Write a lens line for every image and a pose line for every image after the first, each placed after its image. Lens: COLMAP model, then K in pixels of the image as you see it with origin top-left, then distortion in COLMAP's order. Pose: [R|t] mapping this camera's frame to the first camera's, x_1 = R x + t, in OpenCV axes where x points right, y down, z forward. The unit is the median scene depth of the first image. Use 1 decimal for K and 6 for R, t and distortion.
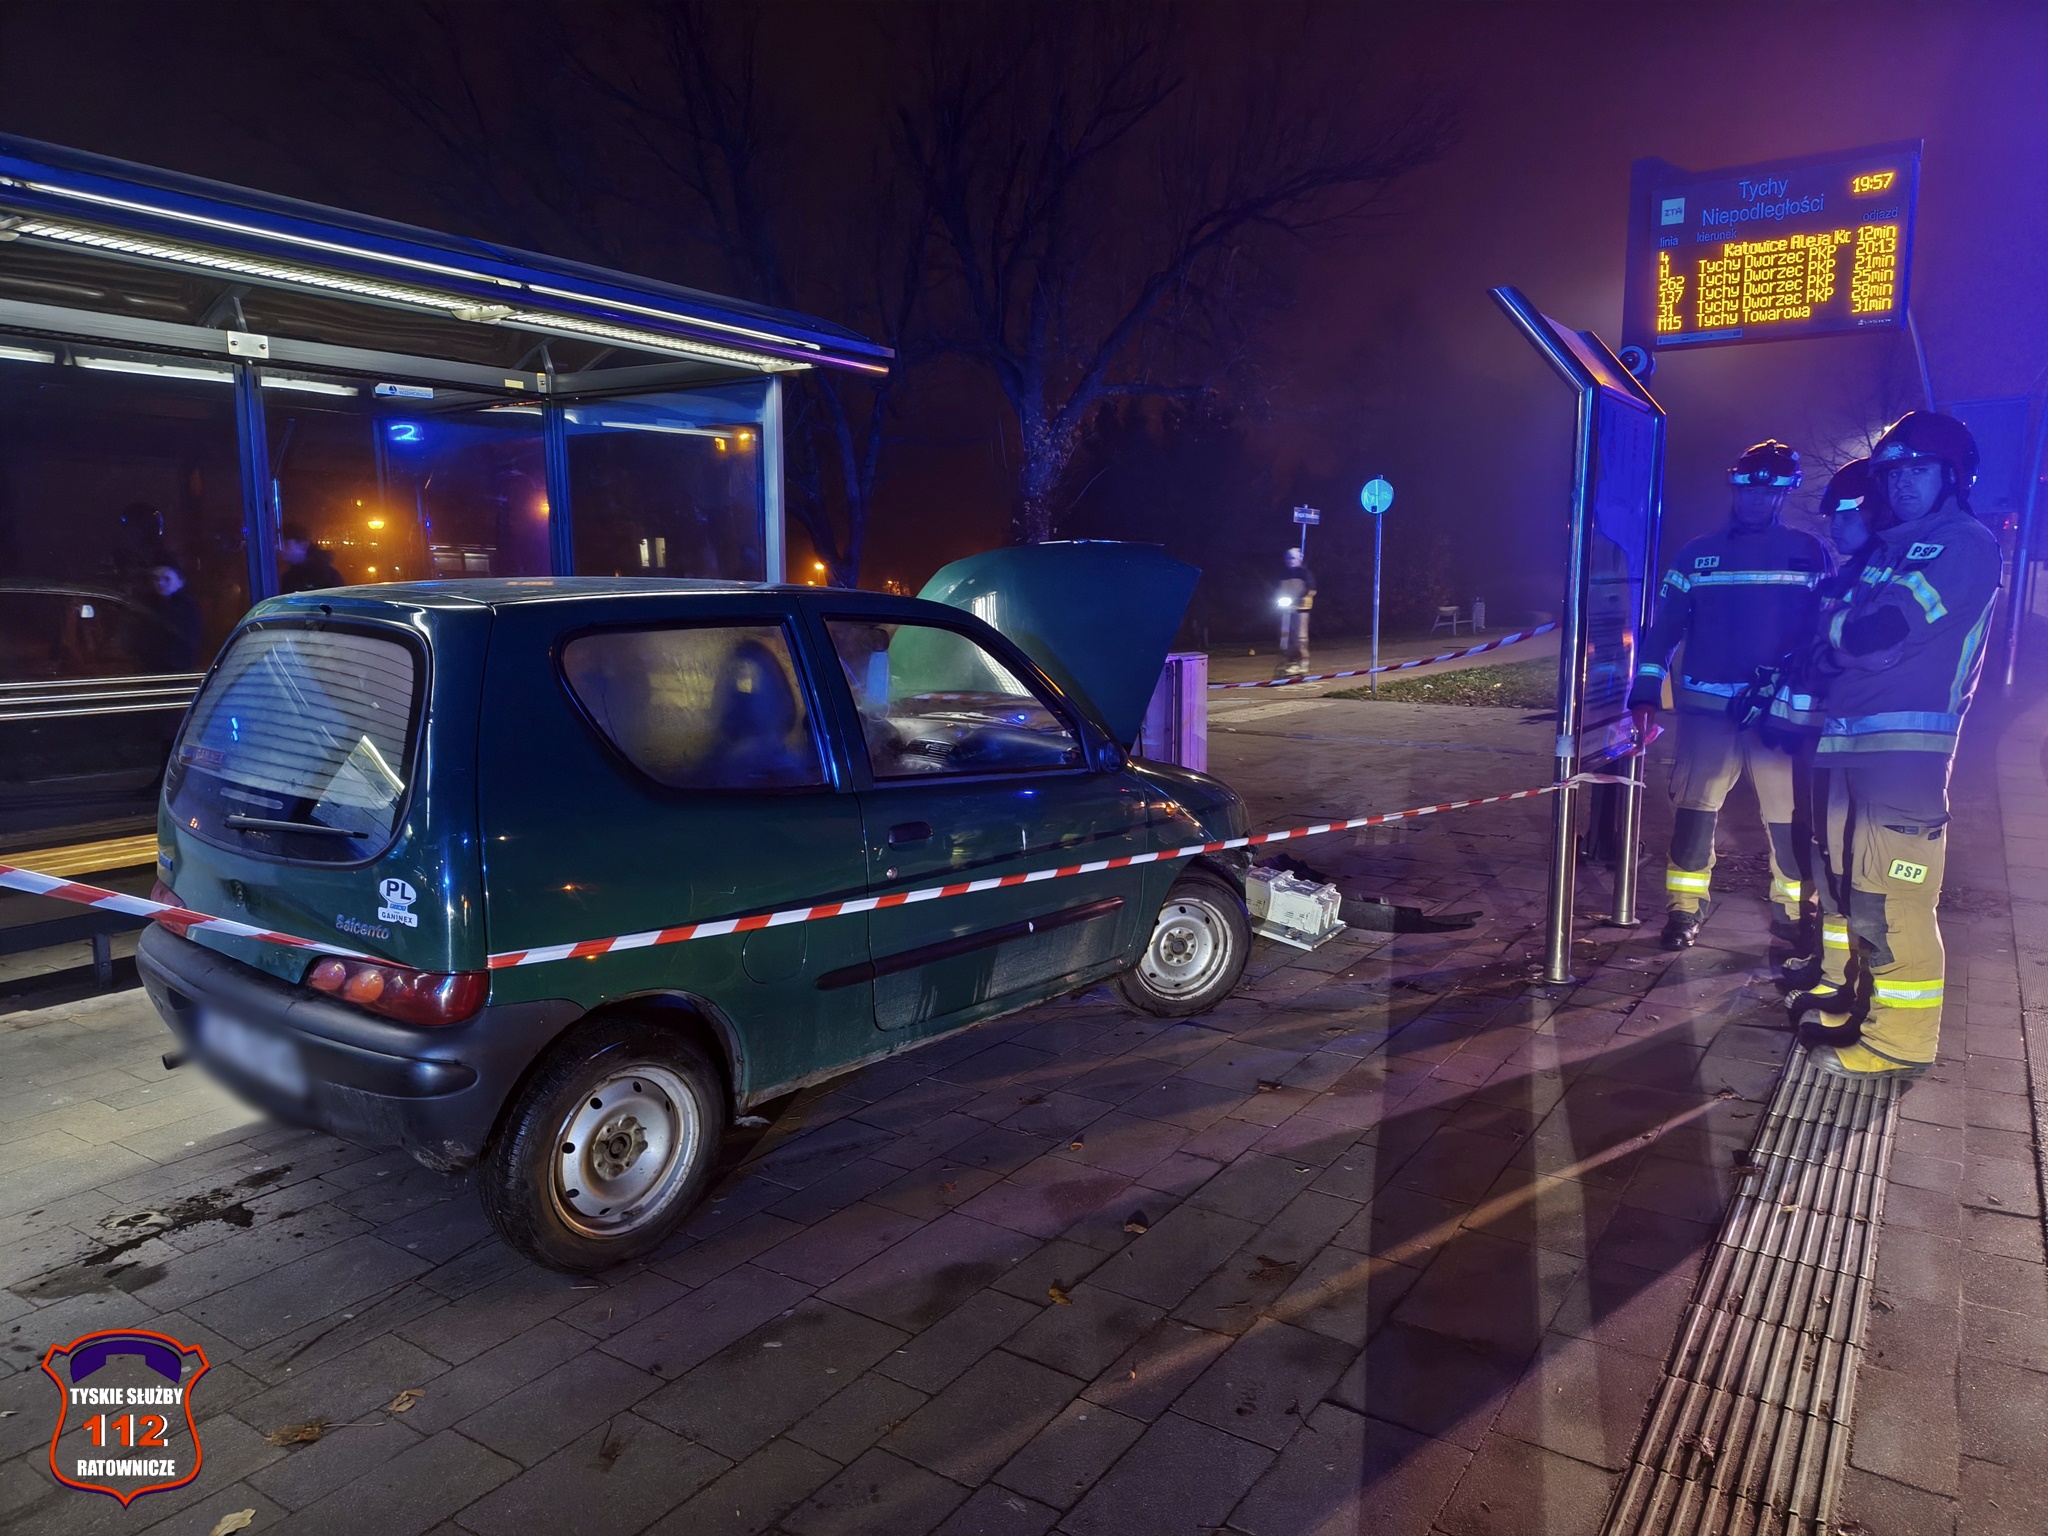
lens RADIAL K [[1430.4, 0, 1024.0], [0, 1430.4, 768.0], [0, 0, 1]] dist [-0.007036, -0.004236]
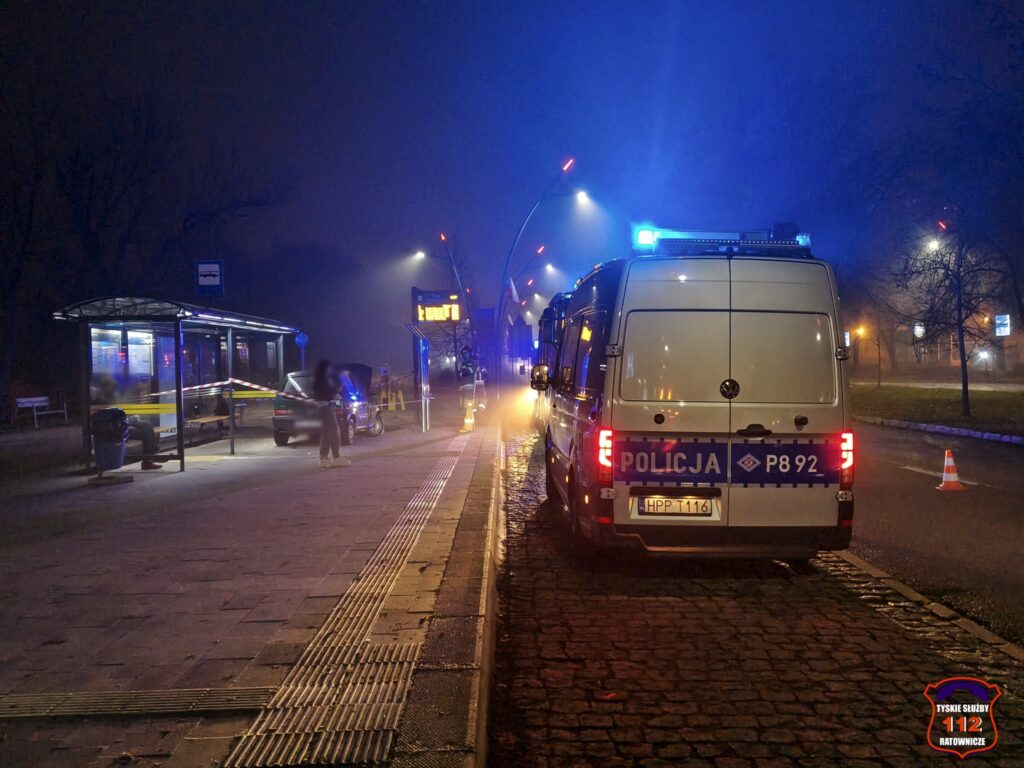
lens RADIAL K [[987.0, 0, 512.0], [0, 987.0, 384.0], [0, 0, 1]] dist [0.000850, 0.000016]
pose [[0.827291, -0.030736, 0.560932, -1.390934], [0.095450, 0.991674, -0.086438, 0.285287], [-0.553605, 0.125050, 0.823337, -2.263484]]
